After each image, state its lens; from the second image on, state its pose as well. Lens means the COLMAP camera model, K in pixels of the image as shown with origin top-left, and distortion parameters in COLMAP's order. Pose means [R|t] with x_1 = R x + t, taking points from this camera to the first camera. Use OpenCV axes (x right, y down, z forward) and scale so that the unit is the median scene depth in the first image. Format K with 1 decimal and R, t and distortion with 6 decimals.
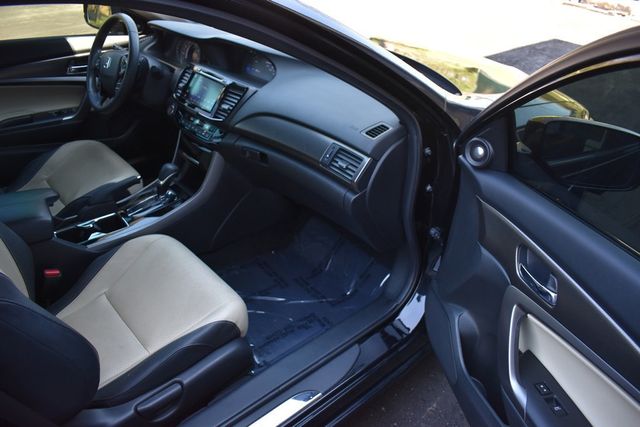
lens RADIAL K [[496.9, 0, 323.7], [0, 496.9, 214.5], [0, 0, 1]] dist [-0.084305, -0.000304]
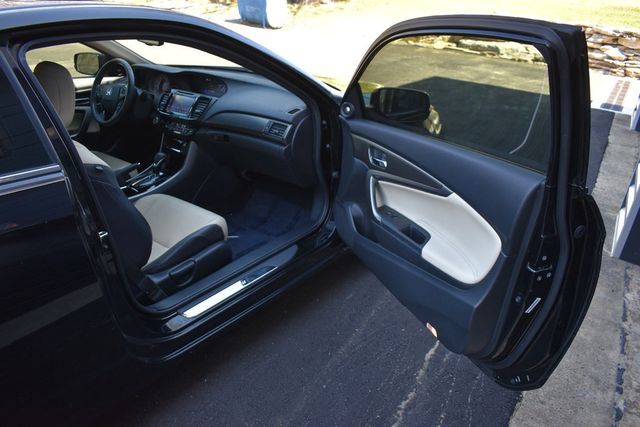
lens RADIAL K [[496.9, 0, 323.7], [0, 496.9, 214.5], [0, 0, 1]] dist [-0.084305, -0.000304]
pose [[0.983232, -0.094417, 0.156010, -0.092776], [0.110962, 0.988682, -0.100973, 0.366023], [-0.144711, 0.116591, 0.982581, -0.666349]]
